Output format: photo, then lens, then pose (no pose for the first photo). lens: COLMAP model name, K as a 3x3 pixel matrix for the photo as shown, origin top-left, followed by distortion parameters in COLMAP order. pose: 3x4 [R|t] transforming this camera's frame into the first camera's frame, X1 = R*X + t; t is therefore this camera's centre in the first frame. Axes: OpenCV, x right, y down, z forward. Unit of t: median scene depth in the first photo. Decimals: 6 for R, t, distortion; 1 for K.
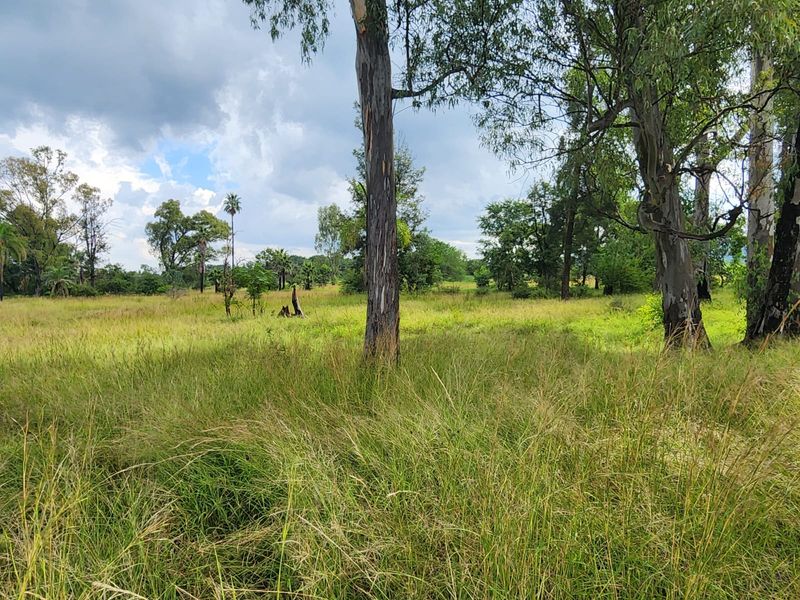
lens RADIAL K [[473.3, 0, 400.0], [0, 473.3, 300.0], [0, 0, 1]] dist [-0.019236, 0.001713]
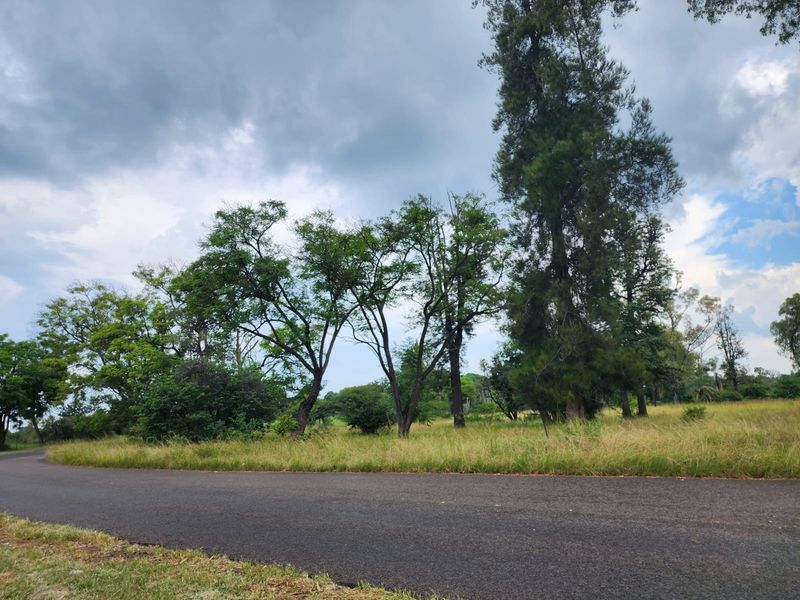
lens RADIAL K [[524.8, 0, 400.0], [0, 524.8, 300.0], [0, 0, 1]] dist [0.062963, -0.049887]
pose [[0.484900, -0.187223, -0.854295, 0.025875], [0.008798, 0.977812, -0.209298, 0.009623], [0.874525, 0.093972, 0.475789, -0.165723]]
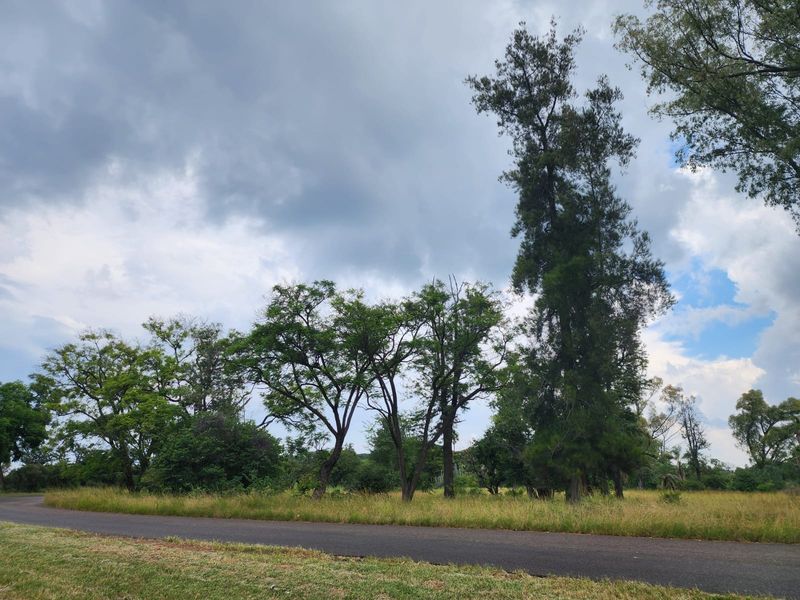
lens RADIAL K [[530.0, 0, 395.4], [0, 530.0, 295.8], [0, 0, 1]] dist [0.069744, -0.057120]
pose [[0.552650, -0.250580, -0.794851, 0.044520], [-0.051944, 0.941519, -0.332933, 0.013973], [0.831793, 0.225283, 0.507314, -0.224702]]
